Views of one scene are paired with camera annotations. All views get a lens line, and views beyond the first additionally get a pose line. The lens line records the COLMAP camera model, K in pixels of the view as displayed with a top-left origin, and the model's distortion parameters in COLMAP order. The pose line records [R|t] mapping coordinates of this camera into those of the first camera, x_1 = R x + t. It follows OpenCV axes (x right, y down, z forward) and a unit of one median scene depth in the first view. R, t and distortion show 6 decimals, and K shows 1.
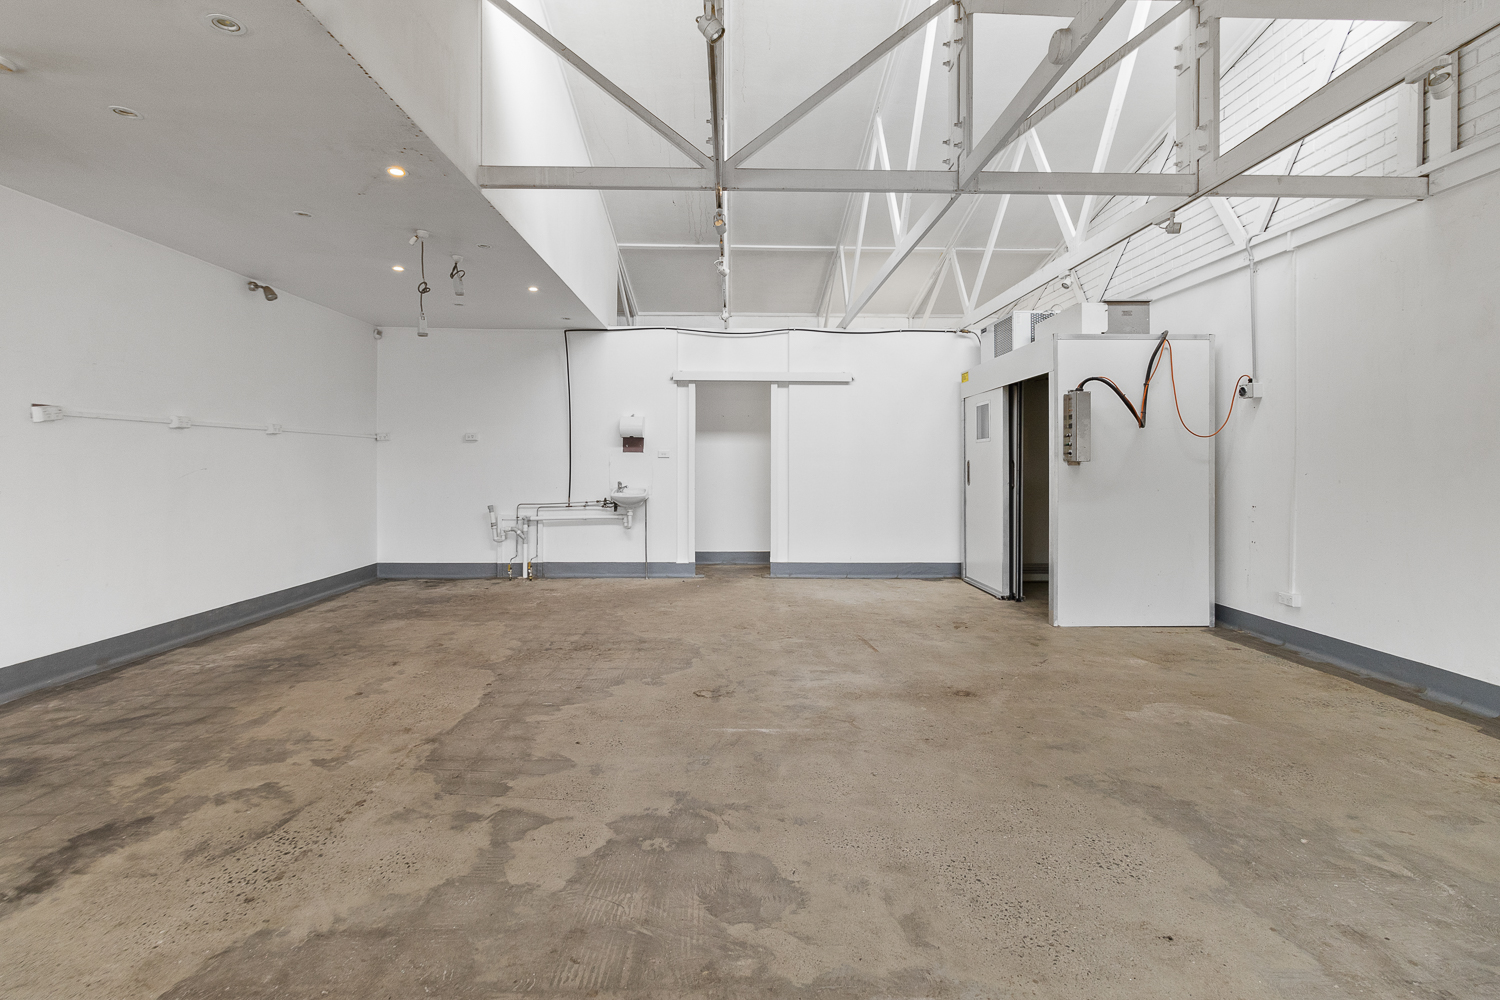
lens RADIAL K [[691.5, 0, 746.7], [0, 691.5, 465.5], [0, 0, 1]] dist [0.000664, 0.000929]
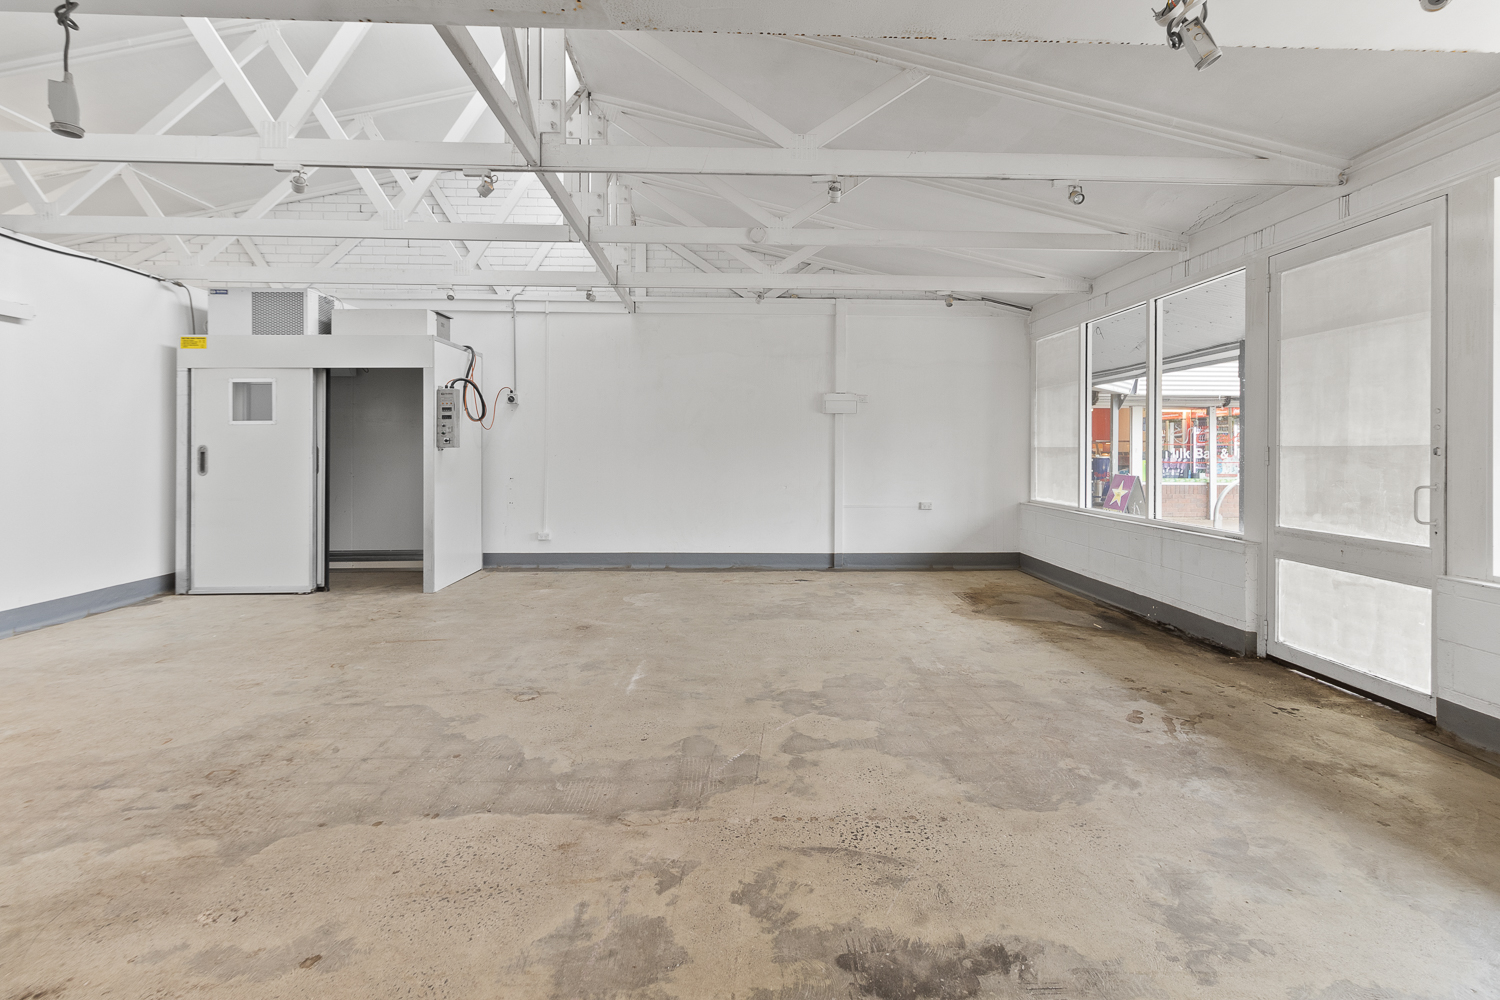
lens RADIAL K [[704.7, 0, 748.8], [0, 704.7, 443.5], [0, 0, 1]] dist [0.001439, 0.000465]
pose [[-0.010999, 0.006562, 0.999918, -1.418510], [-0.000985, 0.999978, -0.006573, -0.011168], [-0.999939, -0.001057, -0.010992, 0.987069]]
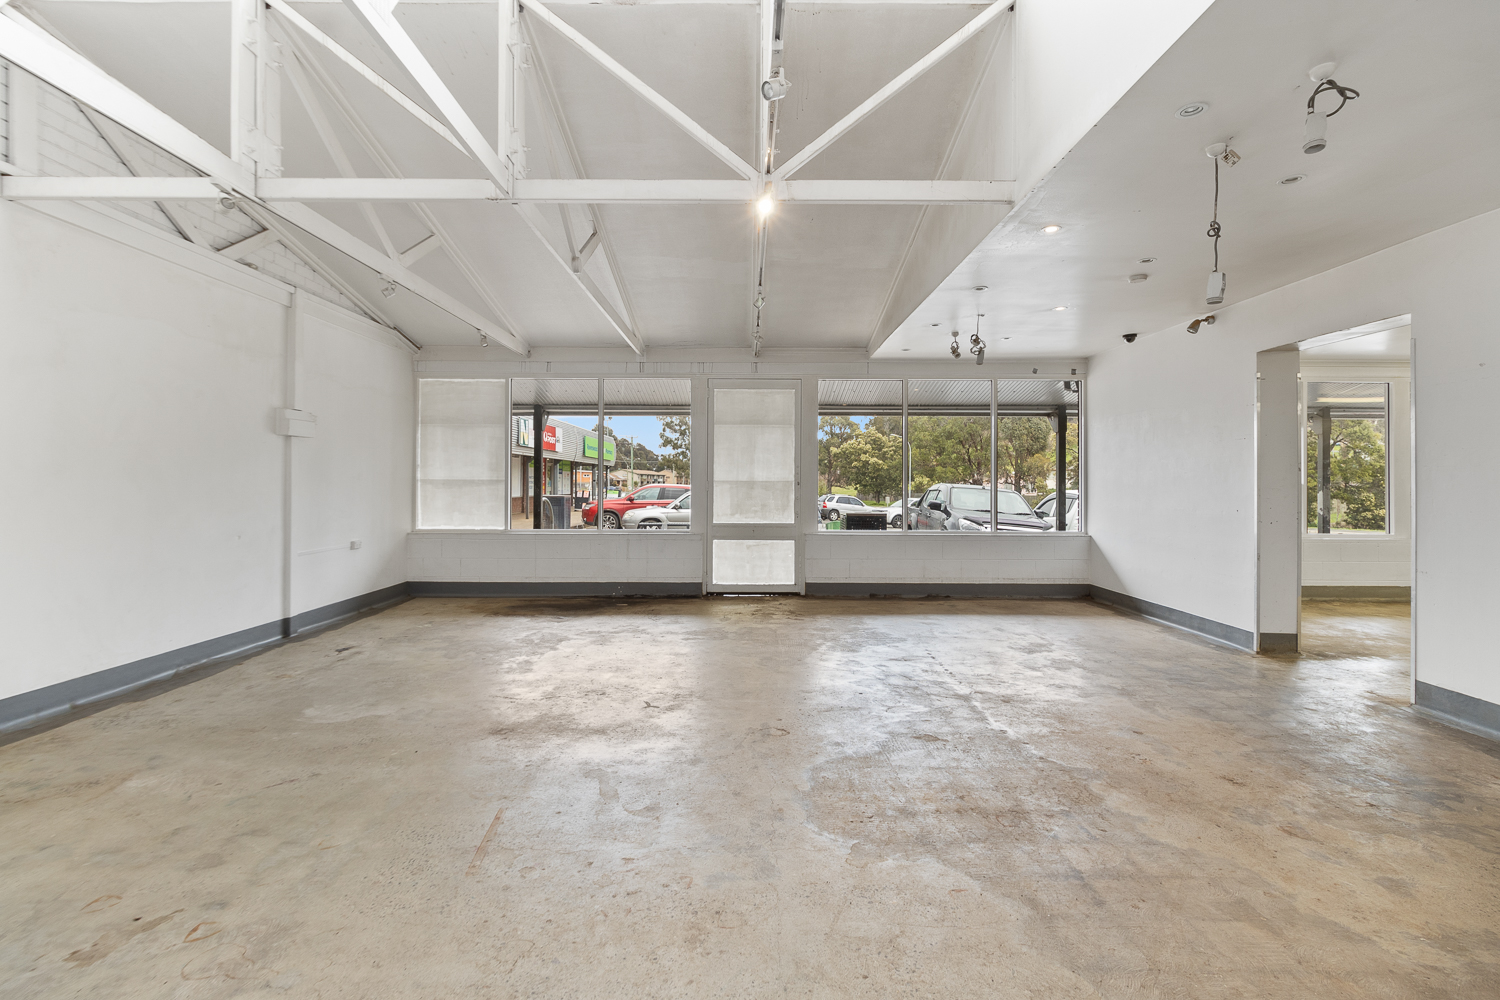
lens RADIAL K [[691.5, 0, 746.7], [0, 691.5, 465.5], [0, 0, 1]] dist [0.000664, 0.000929]
pose [[-0.999723, -0.006706, 0.022548, -0.055801], [-0.007135, 0.999793, -0.019036, -0.025048], [-0.022415, -0.019192, -0.999565, 2.716940]]
